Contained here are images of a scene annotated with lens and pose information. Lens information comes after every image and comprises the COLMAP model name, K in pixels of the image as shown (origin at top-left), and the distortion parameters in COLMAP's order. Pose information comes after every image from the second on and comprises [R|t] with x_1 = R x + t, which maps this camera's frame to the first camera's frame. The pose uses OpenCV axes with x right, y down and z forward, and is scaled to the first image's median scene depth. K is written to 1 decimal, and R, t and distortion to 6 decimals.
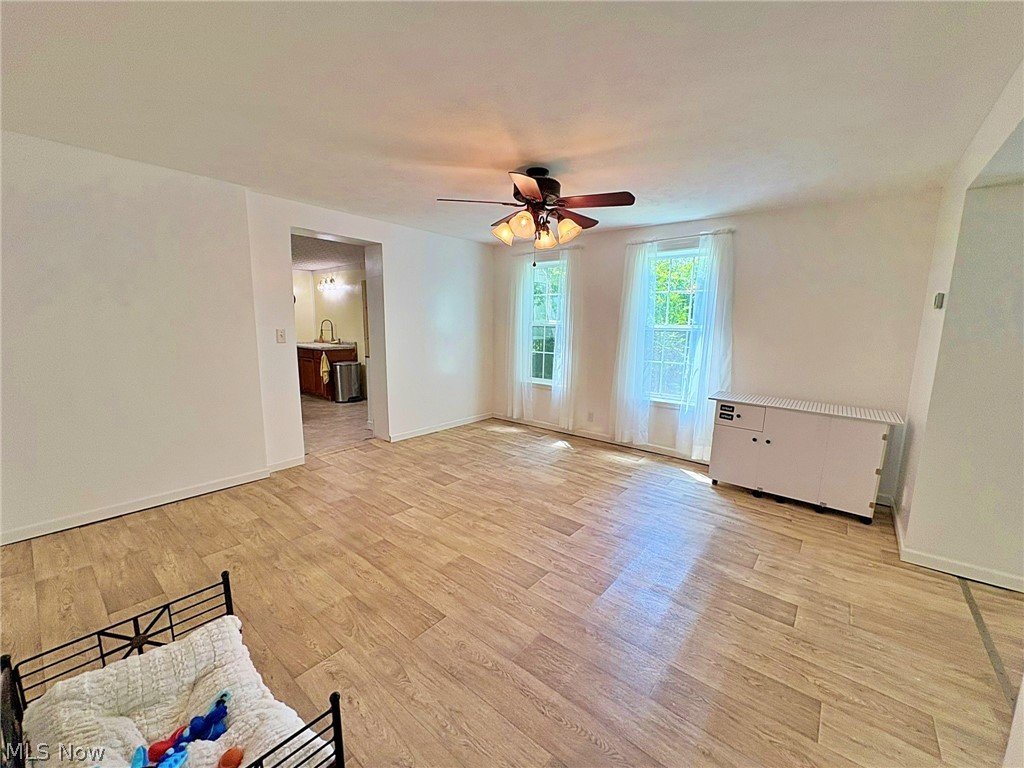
lens RADIAL K [[415.9, 0, 514.8], [0, 415.9, 384.3], [0, 0, 1]] dist [-0.000204, 0.000083]
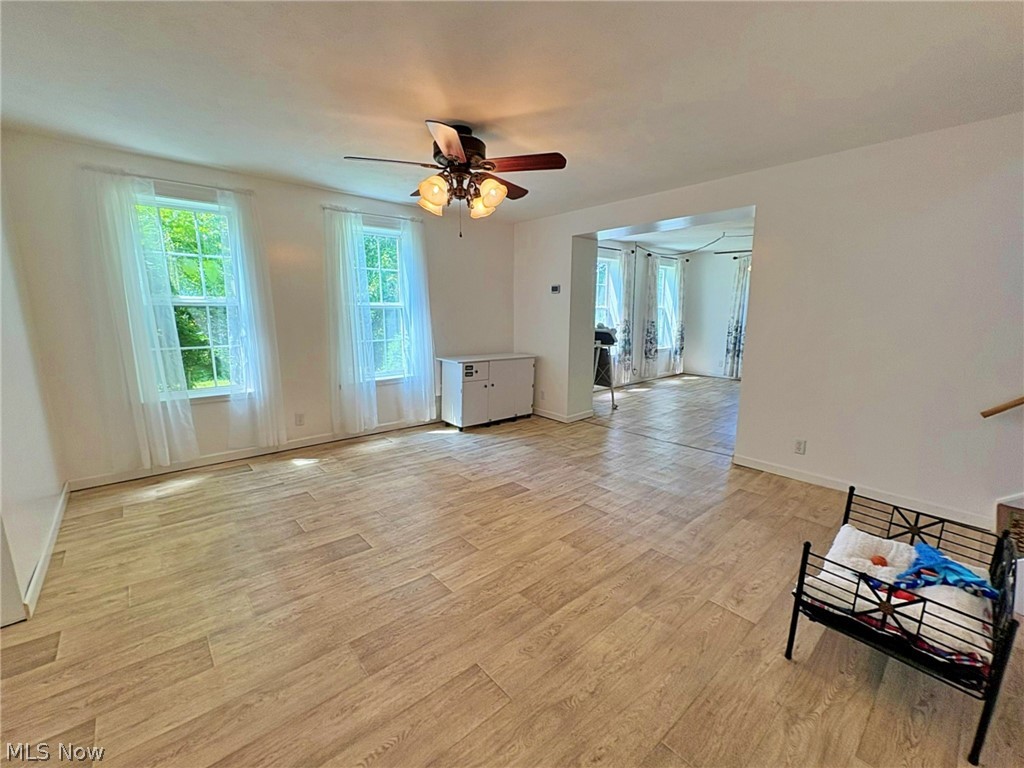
lens RADIAL K [[423.6, 0, 520.5], [0, 423.6, 383.5], [0, 0, 1]] dist [0.001332, 0.000057]
pose [[0.151420, -0.188189, 0.970390, -0.690036], [0.143435, 0.975502, 0.166799, -0.084287], [-0.978007, 0.113931, 0.174704, 0.578407]]
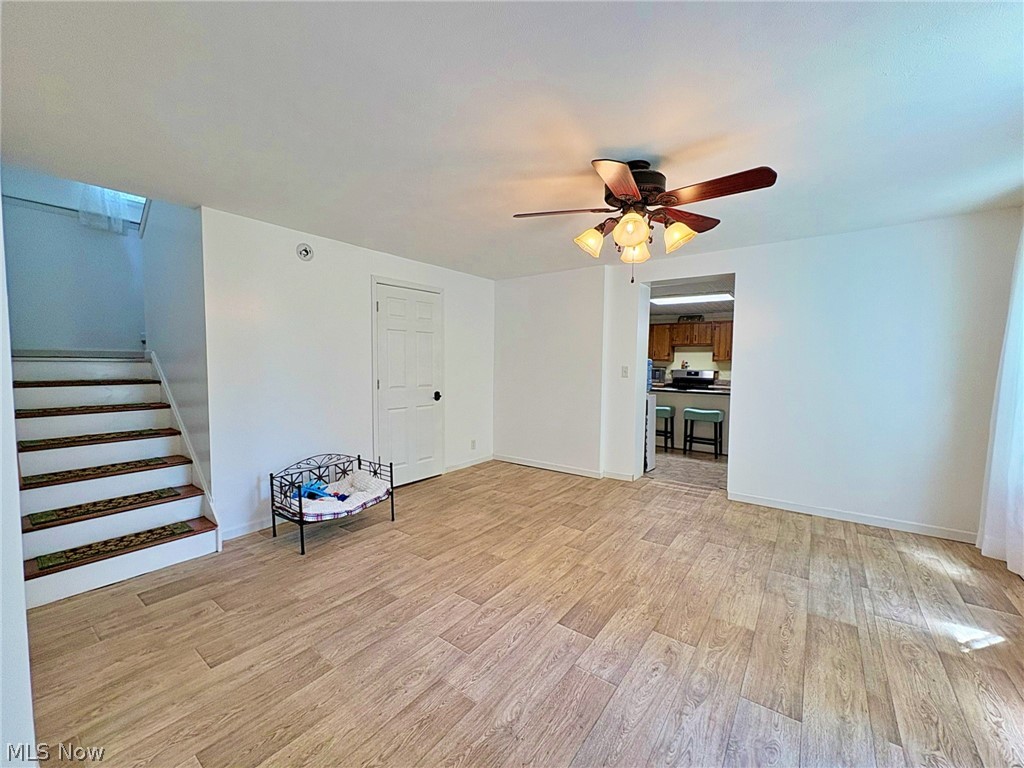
lens RADIAL K [[411.0, 0, 512.0], [0, 411.0, 384.0], [0, 0, 1]] dist [-0.000962, 0.000282]
pose [[0.036404, 0.034890, -0.998728, 0.647476], [-0.151361, 0.988053, 0.029000, -0.064687], [0.987808, 0.150113, 0.041250, 0.595934]]
